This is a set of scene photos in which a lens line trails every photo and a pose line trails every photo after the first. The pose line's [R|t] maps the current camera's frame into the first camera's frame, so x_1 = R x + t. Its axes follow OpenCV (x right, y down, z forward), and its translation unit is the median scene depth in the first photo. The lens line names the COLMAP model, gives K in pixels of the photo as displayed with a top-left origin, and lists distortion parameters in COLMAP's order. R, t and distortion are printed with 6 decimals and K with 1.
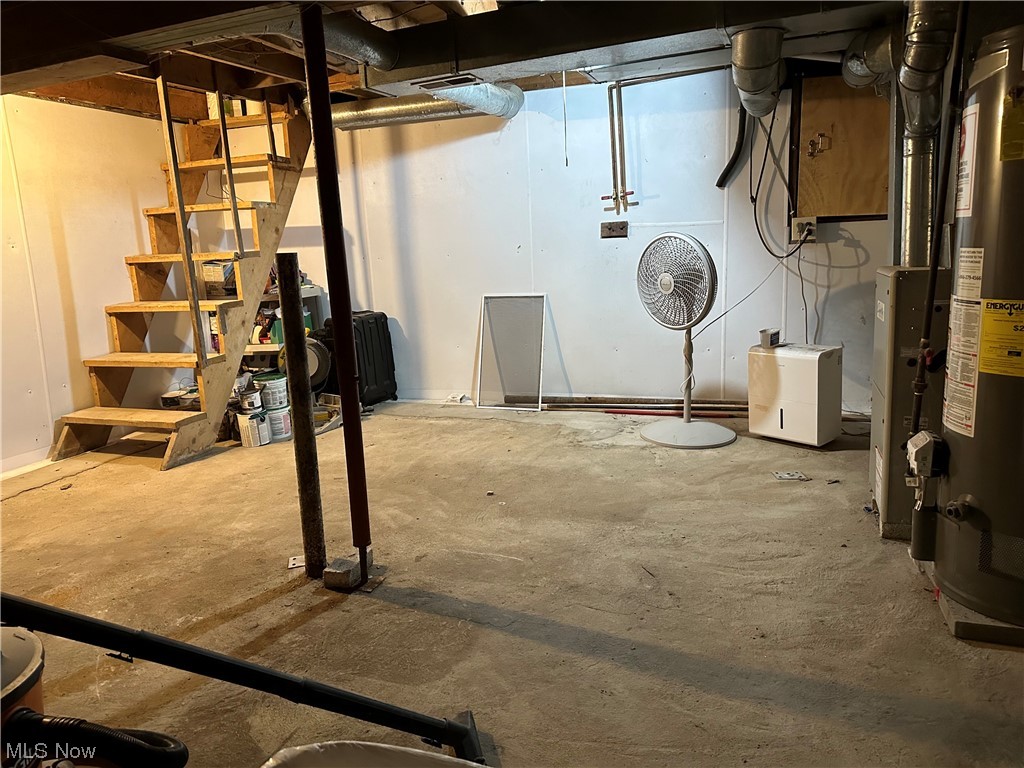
lens RADIAL K [[733.1, 0, 515.1], [0, 733.1, 377.6], [0, 0, 1]] dist [0.063136, -0.073577]
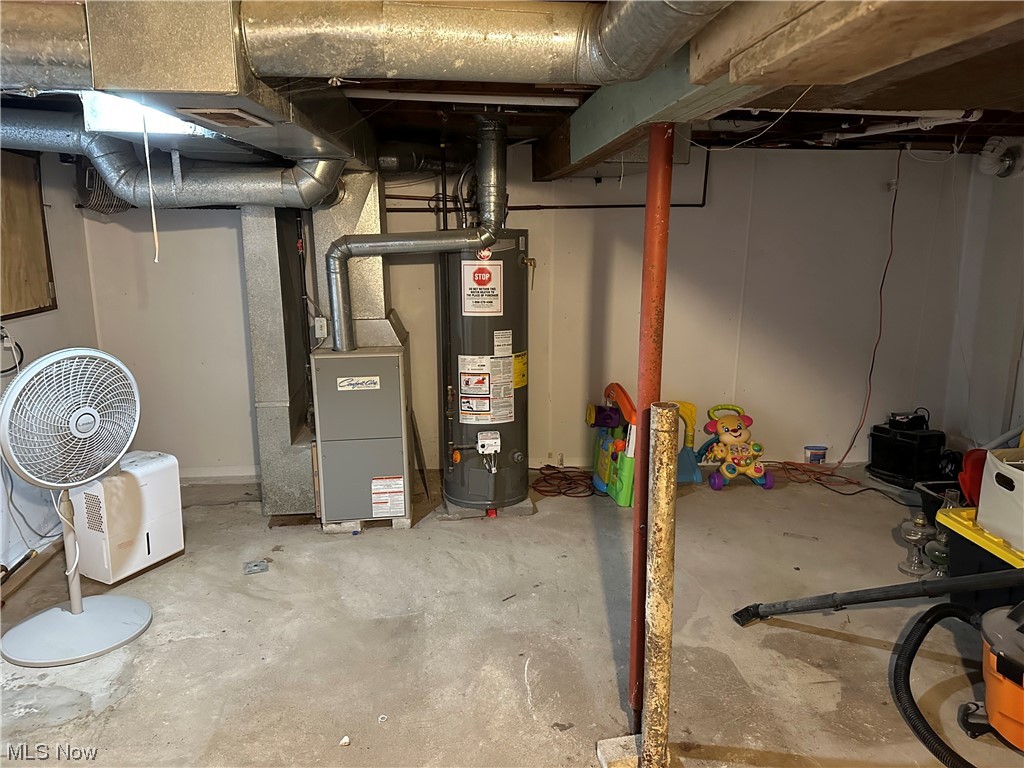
lens RADIAL K [[733.1, 0, 515.1], [0, 733.1, 377.6], [0, 0, 1]] dist [0.063136, -0.073577]
pose [[-0.467892, -0.125712, 0.874799, -0.756451], [0.177308, 0.956355, 0.232267, -0.334898], [-0.865817, 0.263785, -0.425181, 1.219572]]
